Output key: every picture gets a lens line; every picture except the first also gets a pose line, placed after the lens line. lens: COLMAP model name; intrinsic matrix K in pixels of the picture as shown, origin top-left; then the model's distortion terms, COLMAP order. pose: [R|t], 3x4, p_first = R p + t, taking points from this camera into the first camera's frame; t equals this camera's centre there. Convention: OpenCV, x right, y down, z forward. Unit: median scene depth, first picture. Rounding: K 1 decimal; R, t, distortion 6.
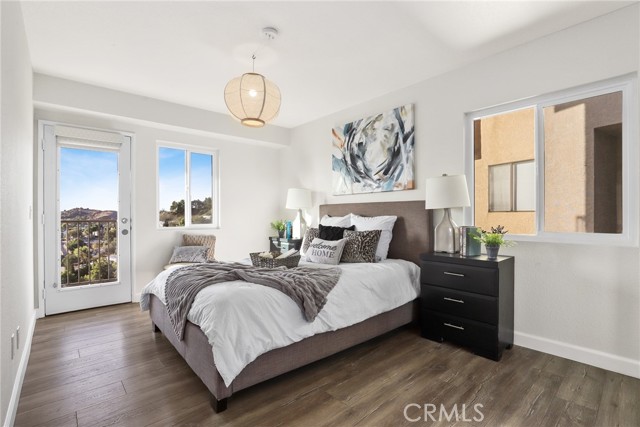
lens RADIAL K [[302.0, 0, 315.0], [0, 302.0, 215.4], [0, 0, 1]] dist [0.000727, 0.000240]
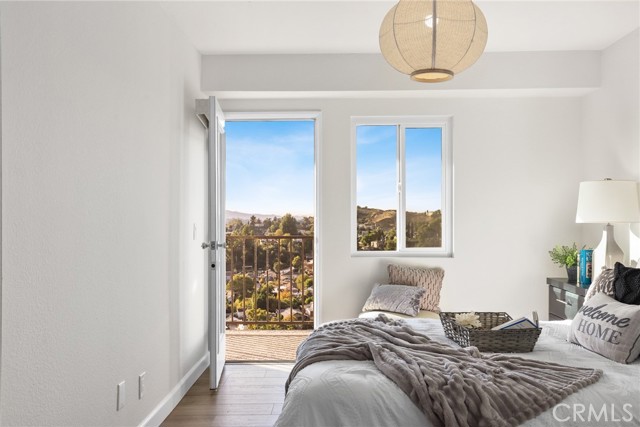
lens RADIAL K [[553.7, 0, 322.1], [0, 553.7, 213.9], [0, 0, 1]] dist [-0.004216, -0.001230]
pose [[0.723646, 0.000282, -0.690171, 0.230294], [-0.000683, 1.000000, -0.000308, -0.037268], [0.690171, 0.000695, 0.723646, 0.091541]]
